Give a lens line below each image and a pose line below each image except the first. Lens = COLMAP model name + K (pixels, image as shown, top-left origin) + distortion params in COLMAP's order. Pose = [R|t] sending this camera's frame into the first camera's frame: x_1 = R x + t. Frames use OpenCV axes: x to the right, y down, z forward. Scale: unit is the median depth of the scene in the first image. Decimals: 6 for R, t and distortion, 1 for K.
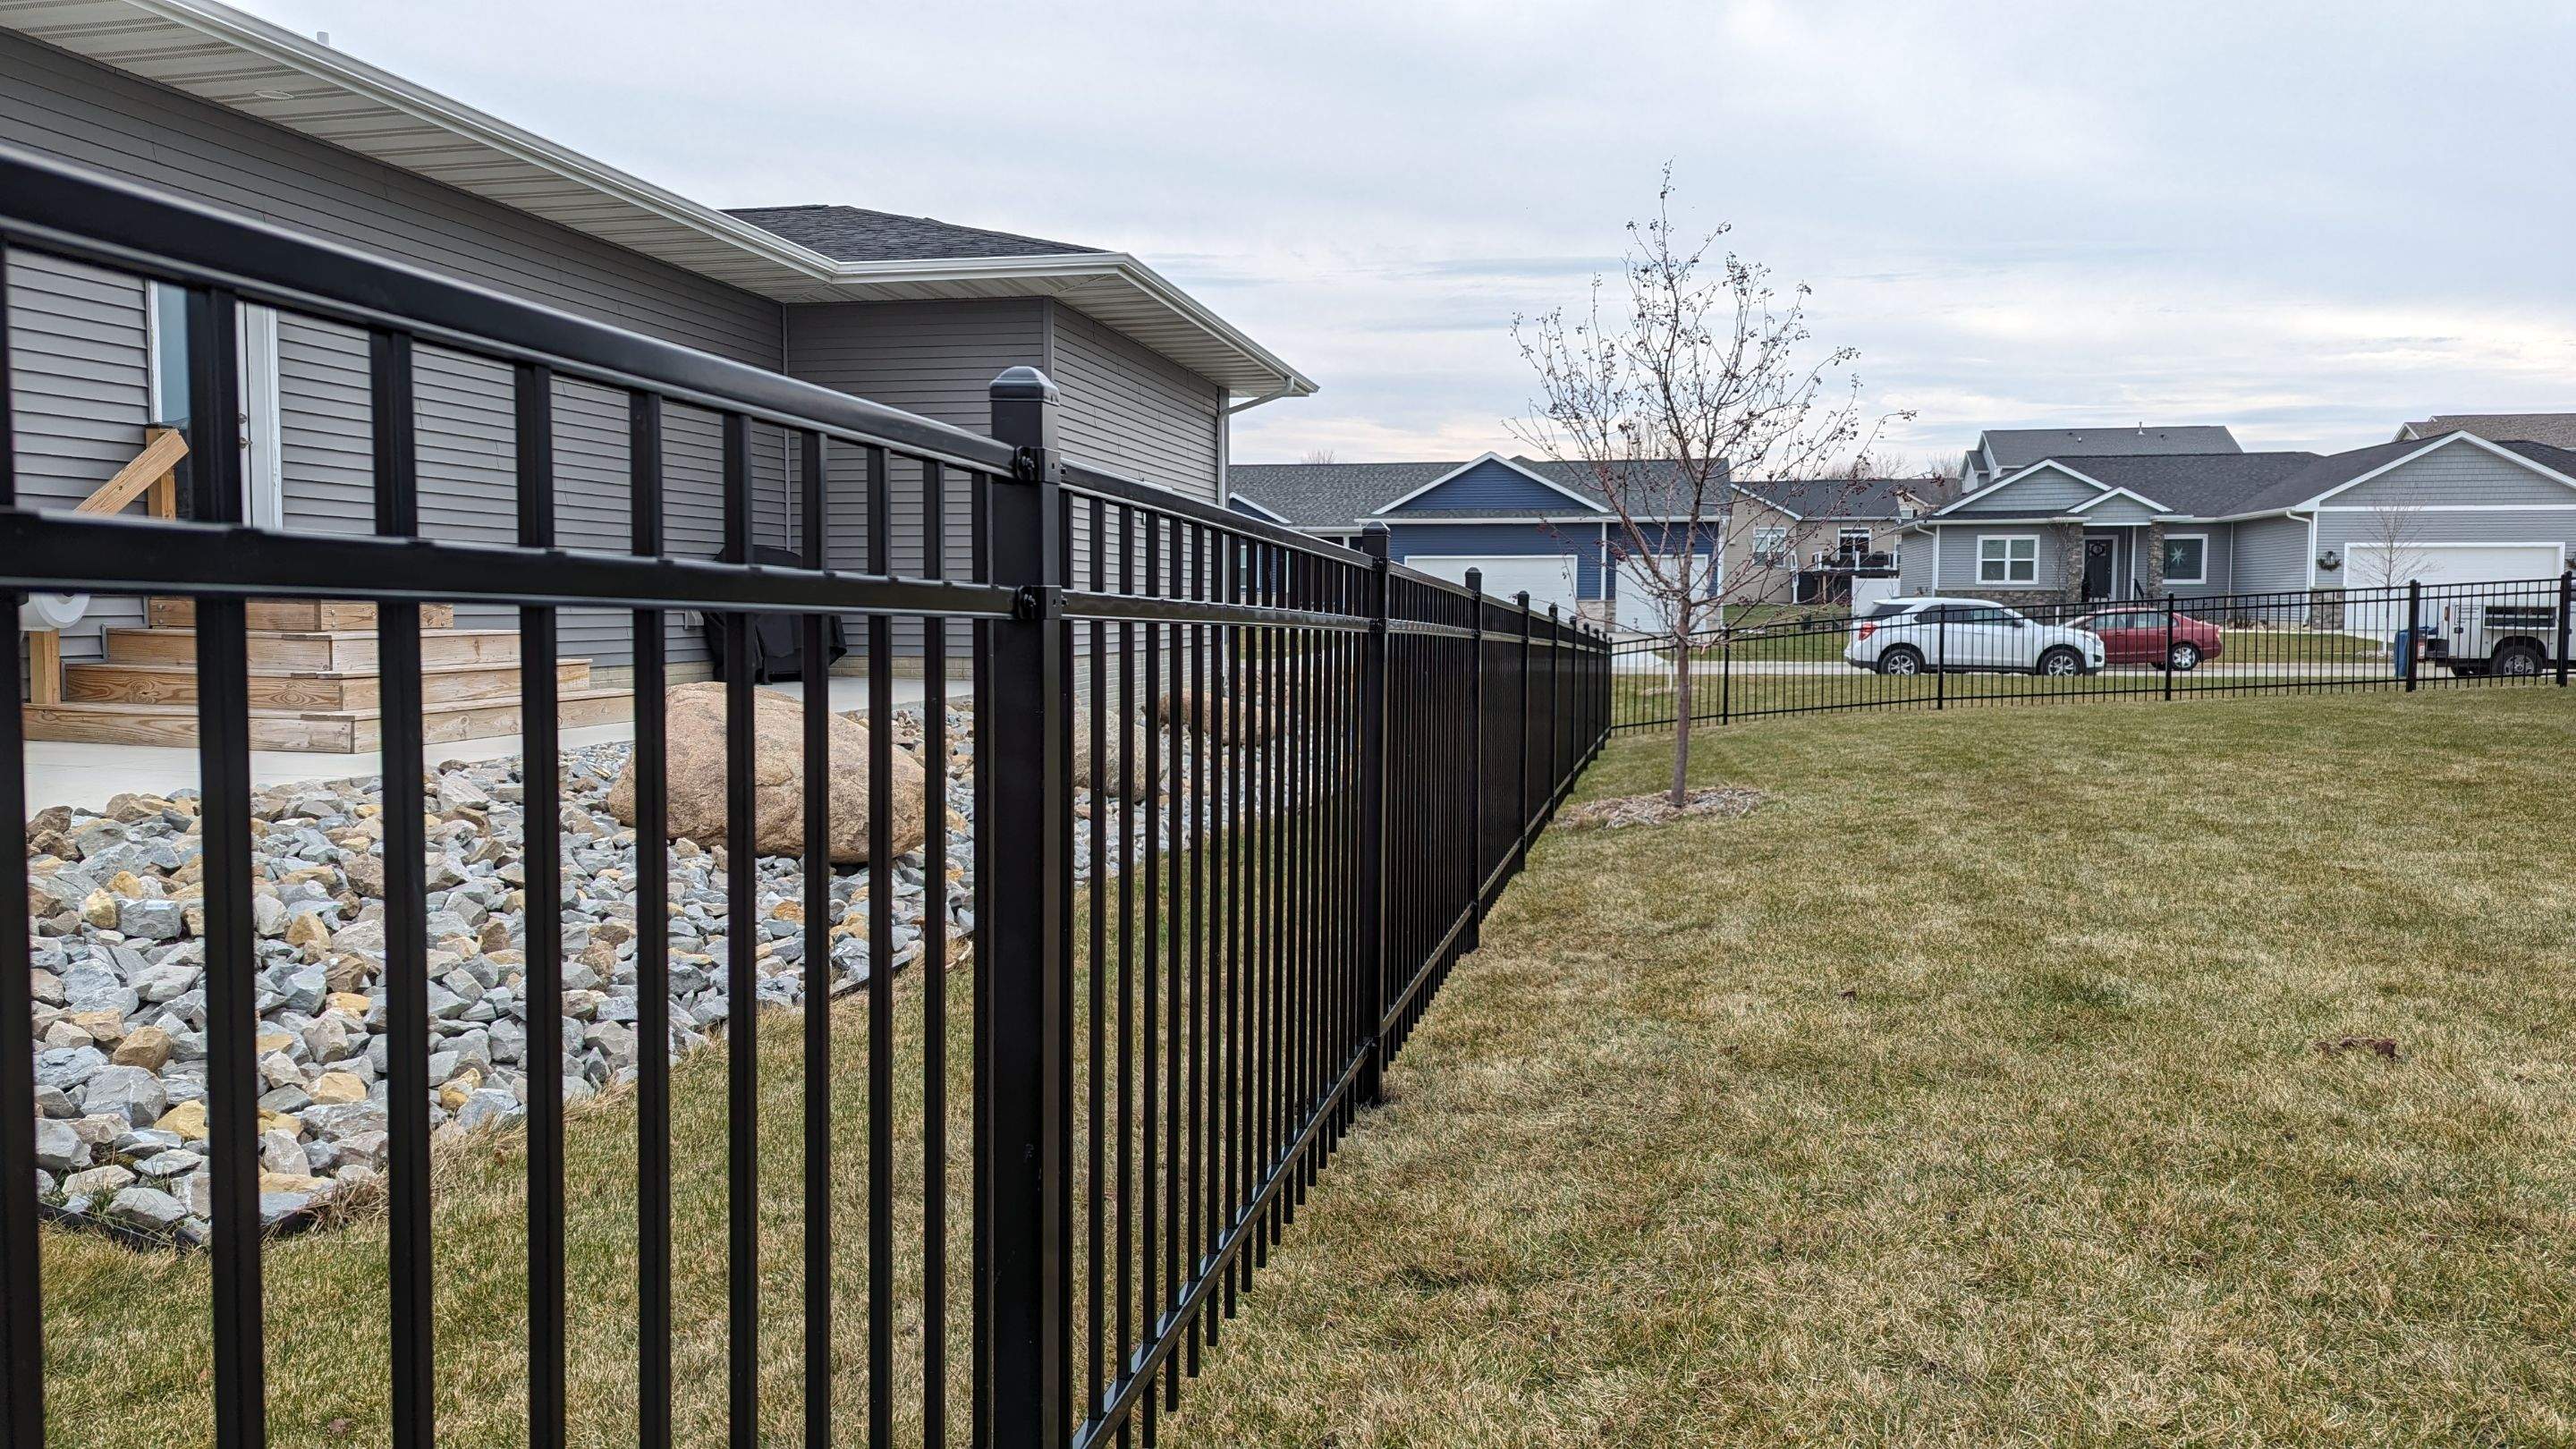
lens RADIAL K [[1816.4, 0, 1285.0], [0, 1816.4, 666.2], [0, 0, 1]] dist [0.081300, -0.078077]
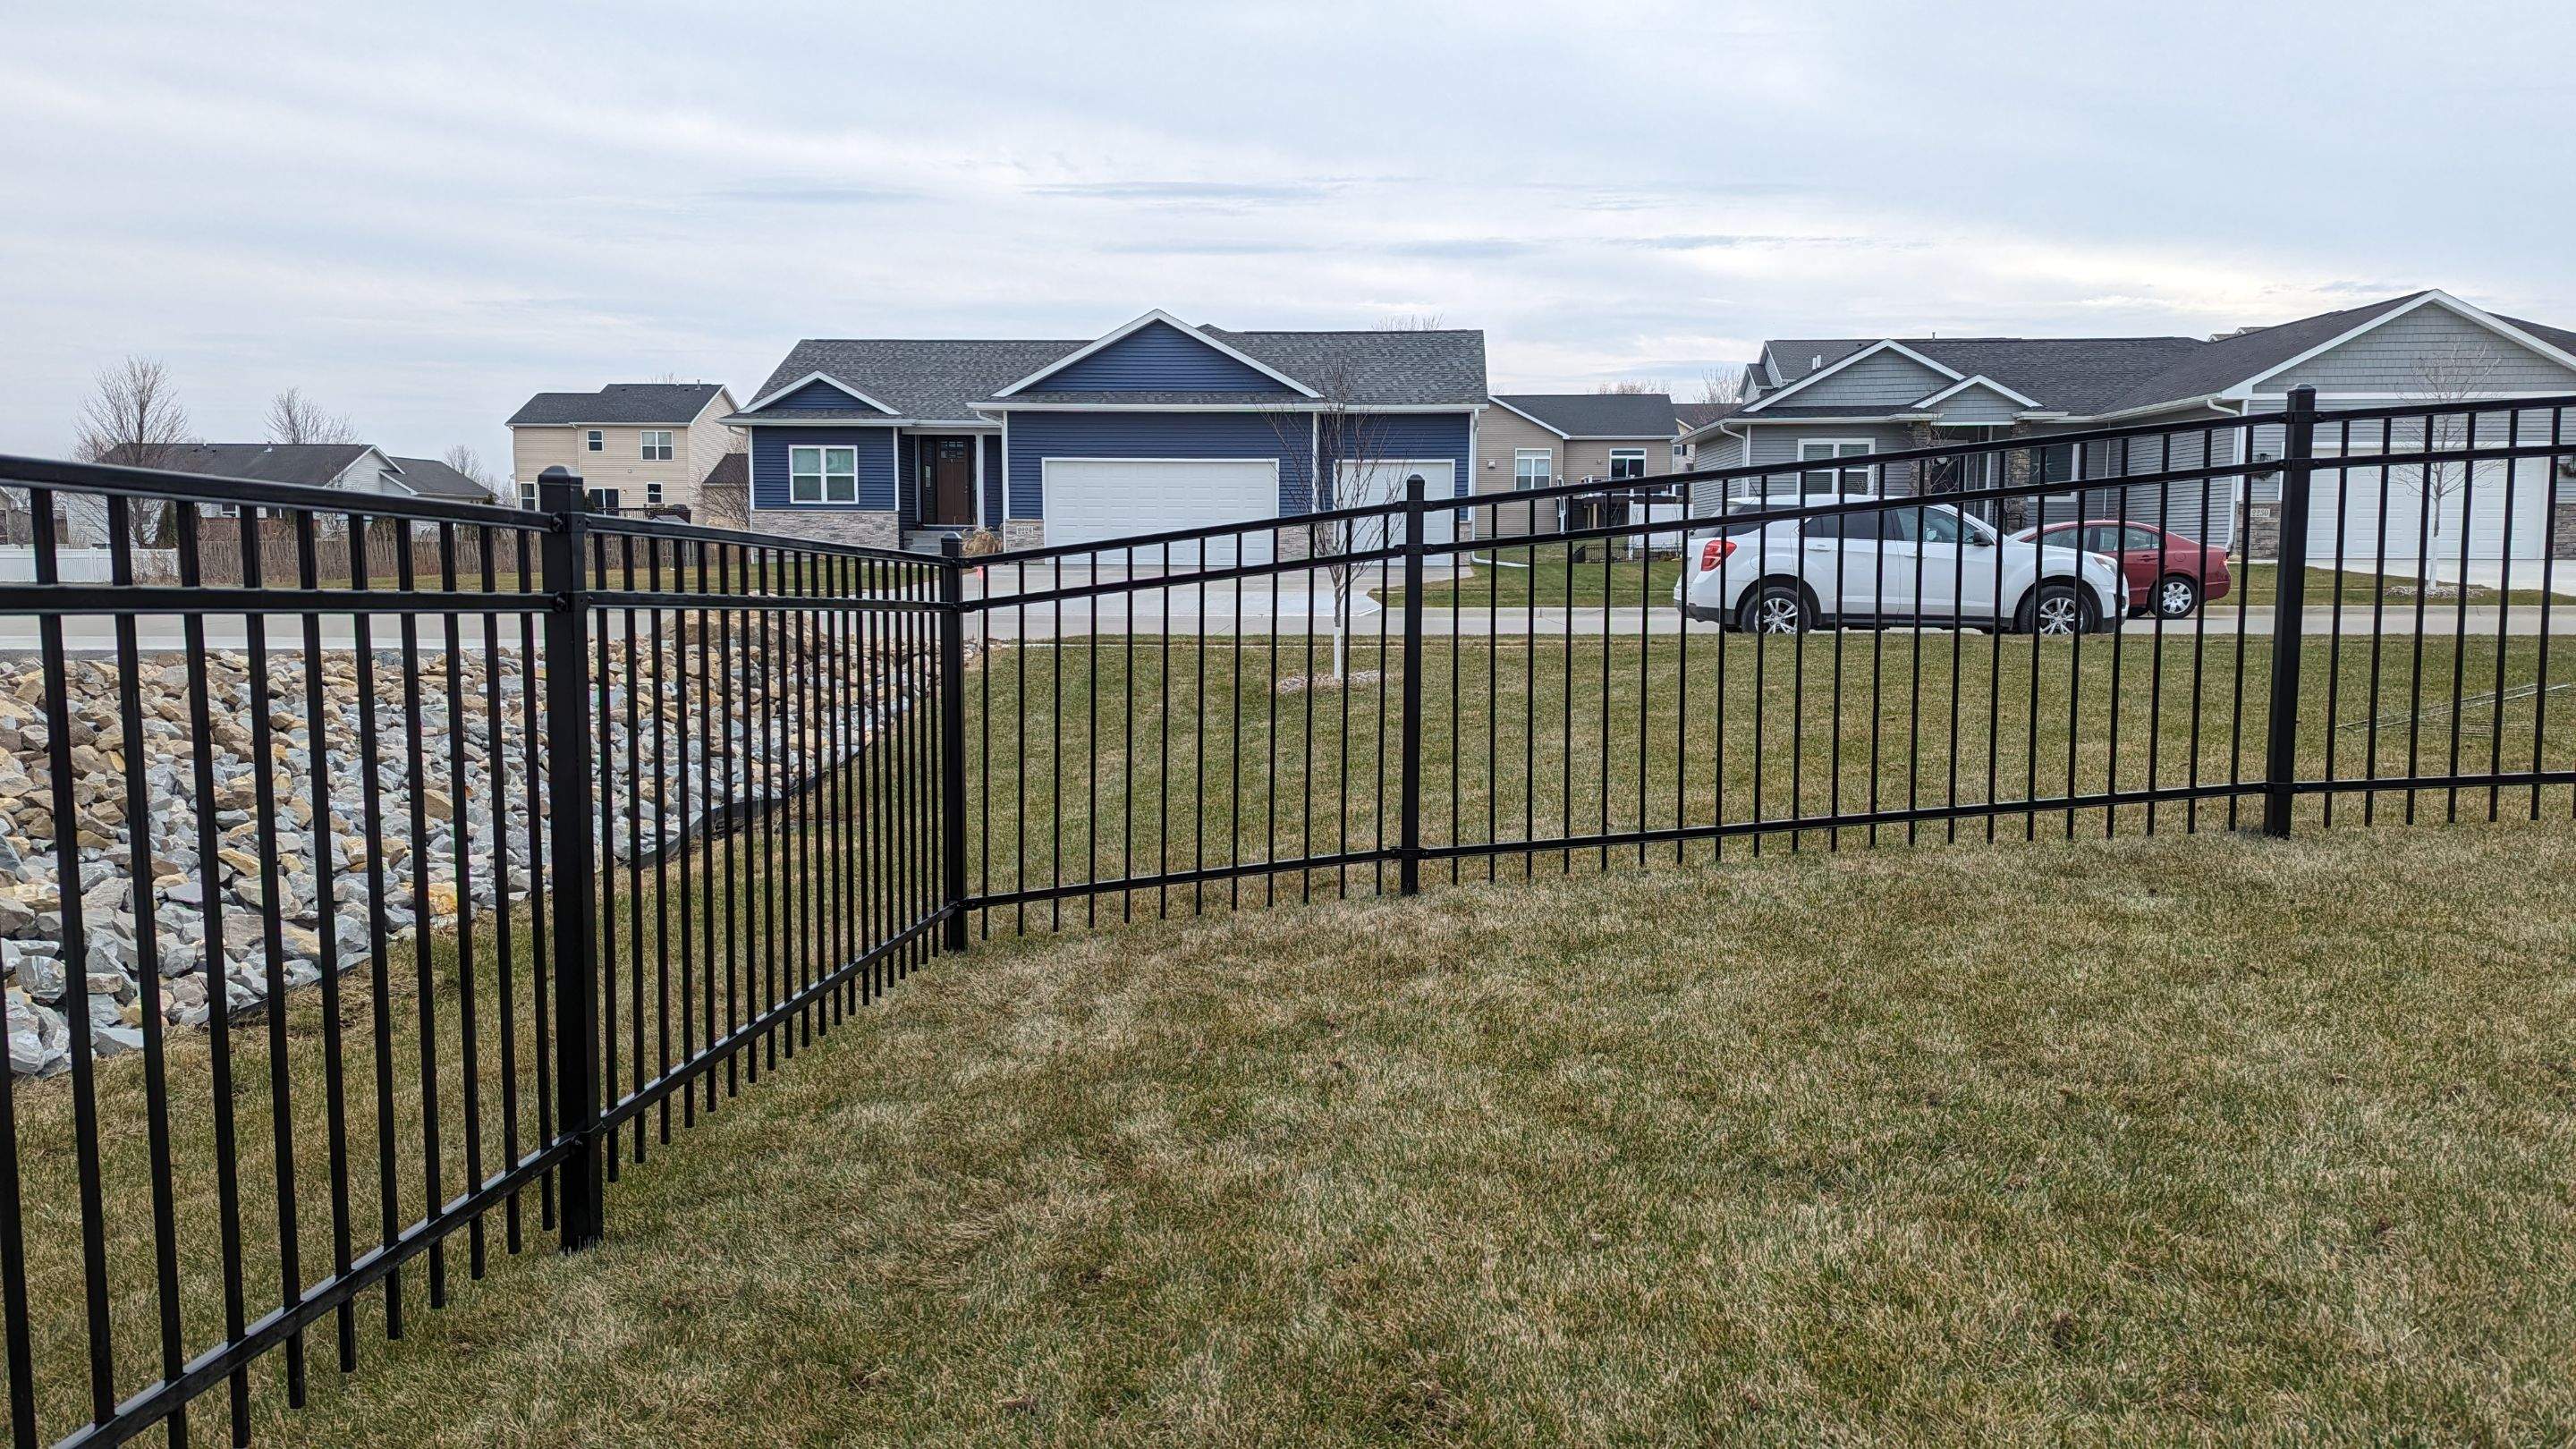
lens RADIAL K [[1816.4, 0, 1303.6], [0, 1816.4, 724.6], [0, 0, 1]] dist [0.081300, -0.078077]
pose [[0.990702, -0.012318, 0.135494, 0.085975], [0.003477, 0.997860, 0.065291, -0.003118], [-0.136008, -0.064212, 0.988625, 0.338809]]
